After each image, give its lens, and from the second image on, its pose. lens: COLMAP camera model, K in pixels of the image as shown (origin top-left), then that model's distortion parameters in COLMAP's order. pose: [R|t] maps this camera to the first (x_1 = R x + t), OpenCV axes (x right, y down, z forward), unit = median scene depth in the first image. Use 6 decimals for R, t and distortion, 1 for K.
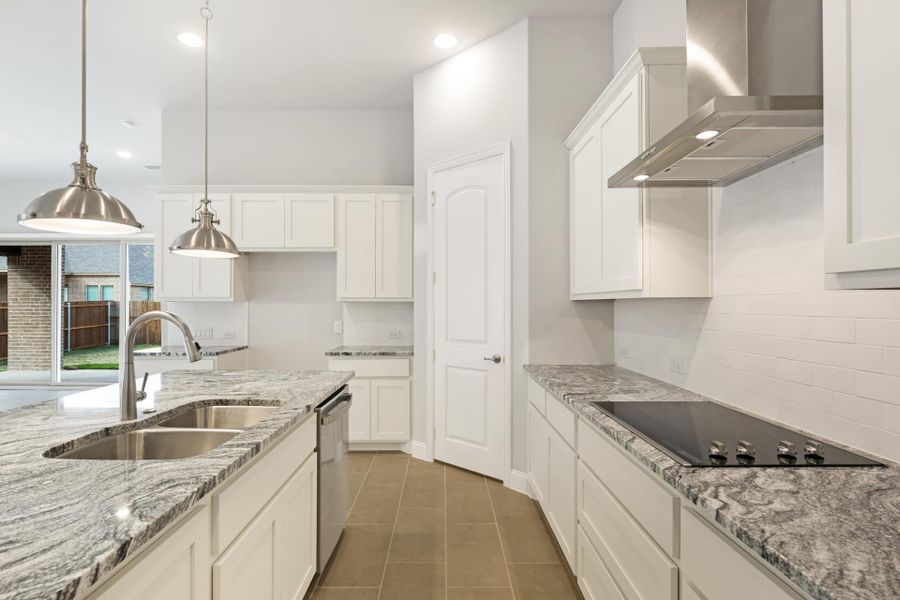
lens RADIAL K [[461.9, 0, 447.4], [0, 461.9, 301.9], [0, 0, 1]] dist [0.005627, 0.000850]
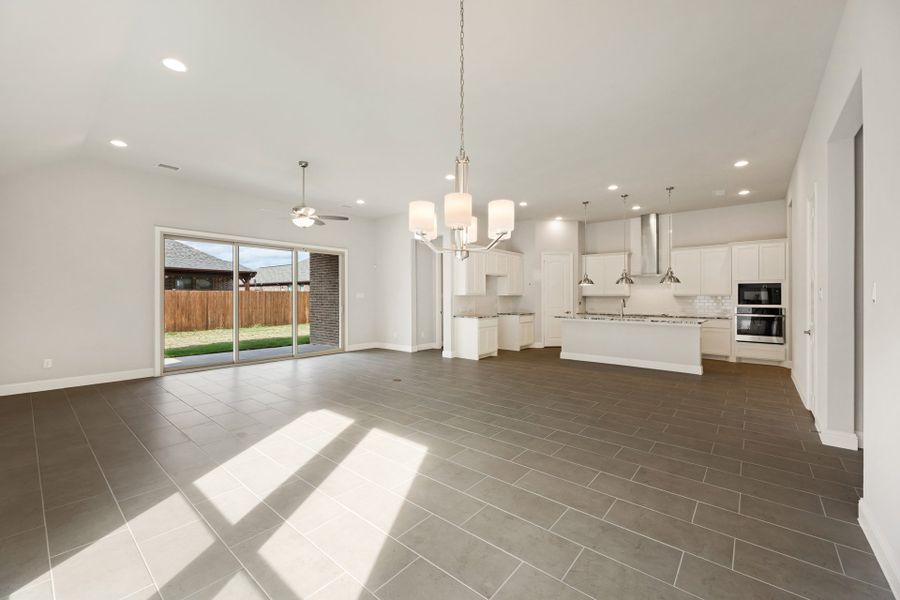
lens RADIAL K [[360.2, 0, 453.7], [0, 360.2, 298.7], [0, 0, 1]] dist [-0.019594, -0.000203]
pose [[0.635823, 0.000827, 0.771834, -2.164649], [-0.008608, 0.999945, 0.006020, 0.007002], [-0.771787, -0.010471, 0.635795, -0.069348]]
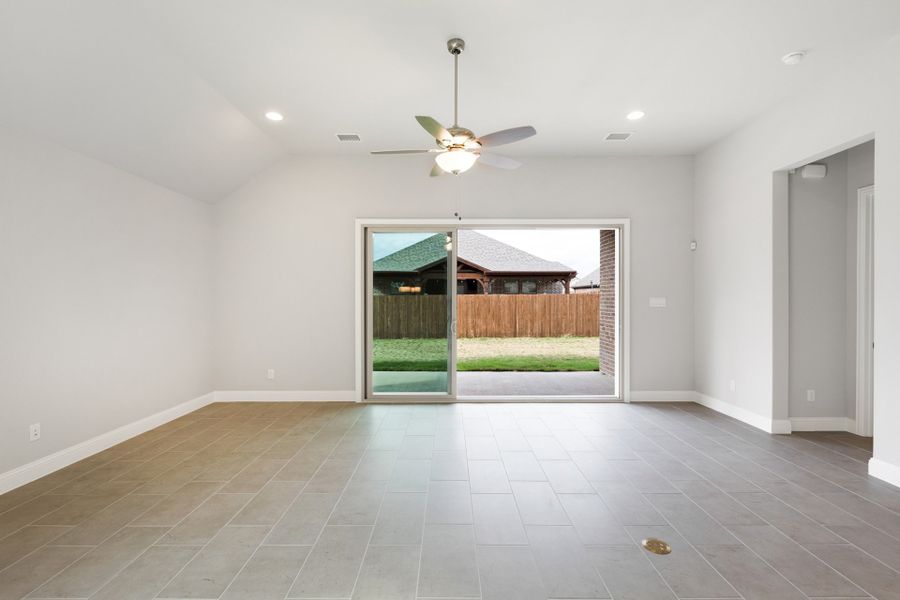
lens RADIAL K [[408.1, 0, 445.1], [0, 408.1, 302.7], [0, 0, 1]] dist [0.001696, 0.000220]
pose [[0.999997, 0.002186, -0.000632, -1.543180], [-0.002176, 0.999899, 0.014020, -0.008210], [0.000662, -0.014019, 0.999902, 0.413060]]
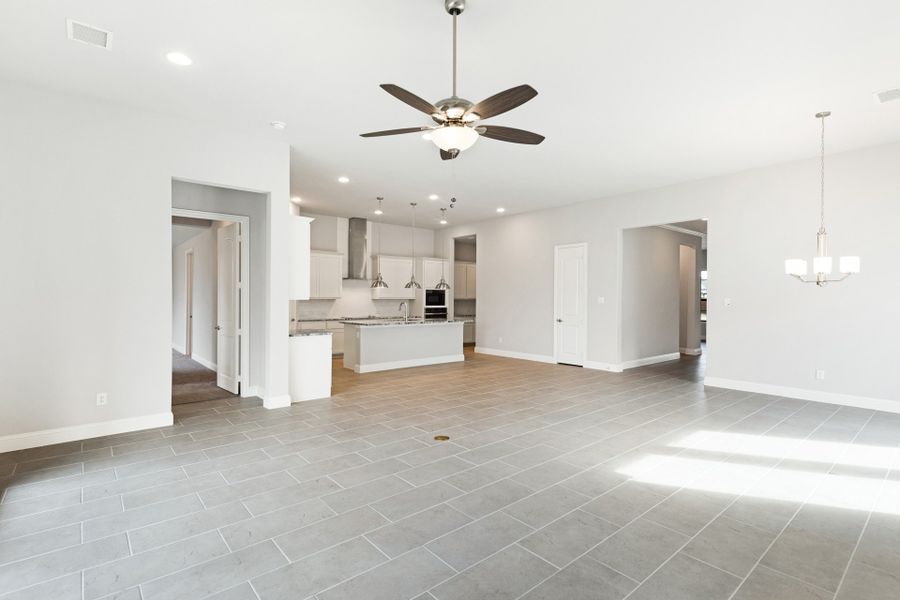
lens RADIAL K [[408.1, 0, 440.6], [0, 408.1, 297.0], [0, 0, 1]] dist [0.001696, 0.000220]
pose [[-0.626290, 0.004831, 0.779575, -2.001149], [-0.004217, 0.999945, -0.009584, 0.002059], [-0.779579, -0.009290, -0.626235, 1.548891]]
